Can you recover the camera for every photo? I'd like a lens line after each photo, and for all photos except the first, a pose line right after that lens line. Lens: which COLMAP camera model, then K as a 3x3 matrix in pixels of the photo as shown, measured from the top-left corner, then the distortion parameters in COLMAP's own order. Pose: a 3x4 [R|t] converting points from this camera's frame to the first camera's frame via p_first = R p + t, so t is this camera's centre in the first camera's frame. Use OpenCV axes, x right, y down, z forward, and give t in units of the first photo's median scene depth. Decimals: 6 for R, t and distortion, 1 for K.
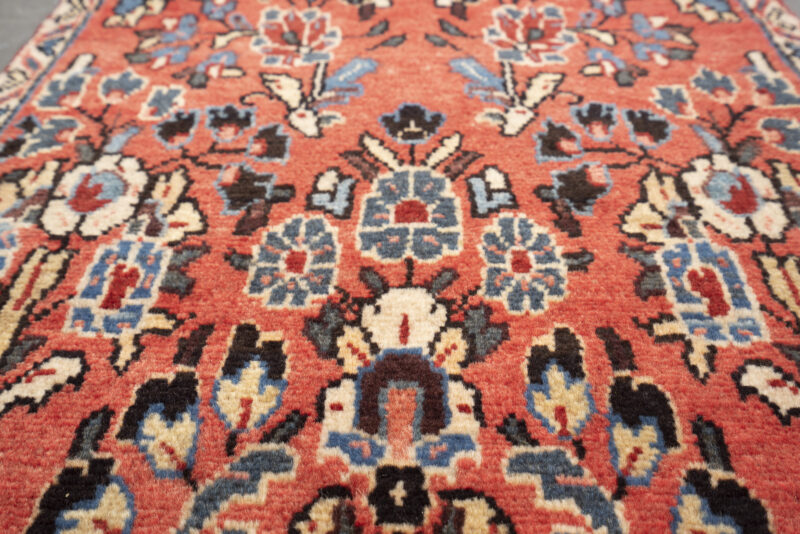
lens RADIAL K [[800.1, 0, 400.0], [0, 800.1, 267.0], [0, 0, 1]] dist [0.007944, -0.001964]
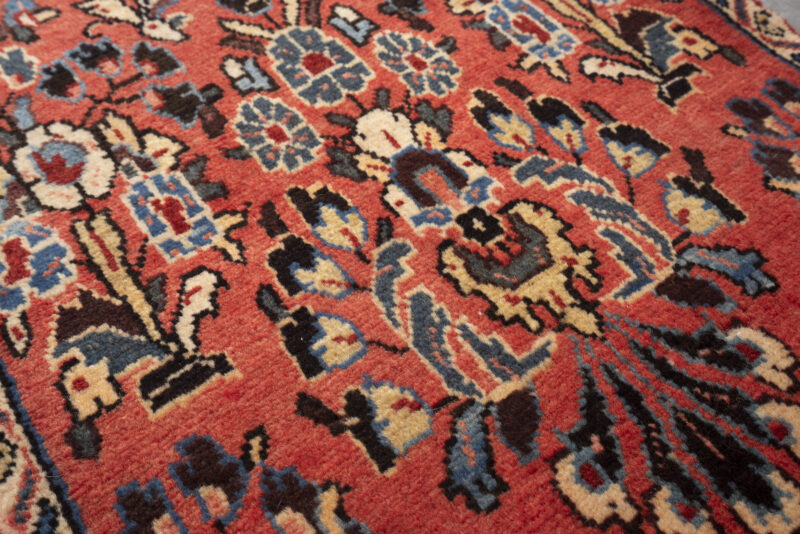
lens RADIAL K [[800.1, 0, 400.0], [0, 800.1, 267.0], [0, 0, 1]] dist [0.007944, -0.001964]
pose [[0.784167, -0.496605, 0.372109, -0.455159], [0.397716, 0.862495, 0.312929, -0.118753], [-0.476344, -0.097395, 0.873848, -0.178446]]
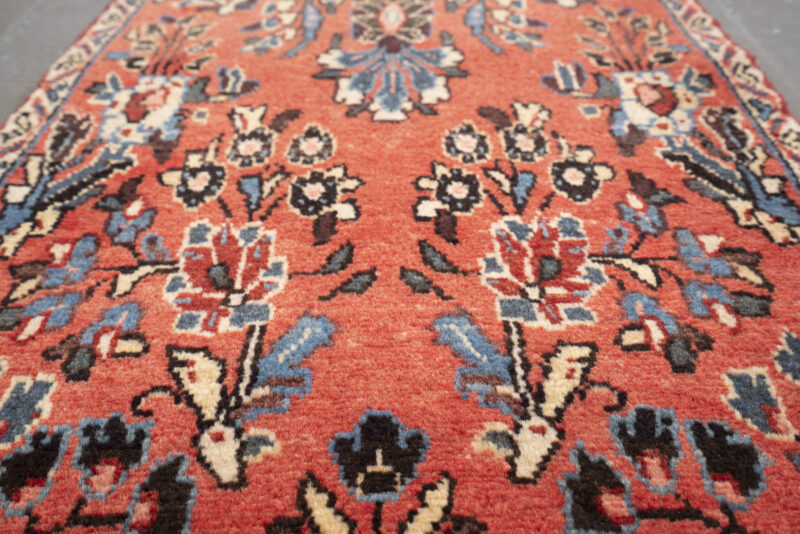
lens RADIAL K [[800.1, 0, 400.0], [0, 800.1, 267.0], [0, 0, 1]] dist [0.007944, -0.001964]
pose [[0.999894, -0.012391, 0.007611, 0.030665], [0.012865, 0.997754, -0.065732, -0.301423], [-0.006780, 0.065823, 0.997808, 0.322092]]
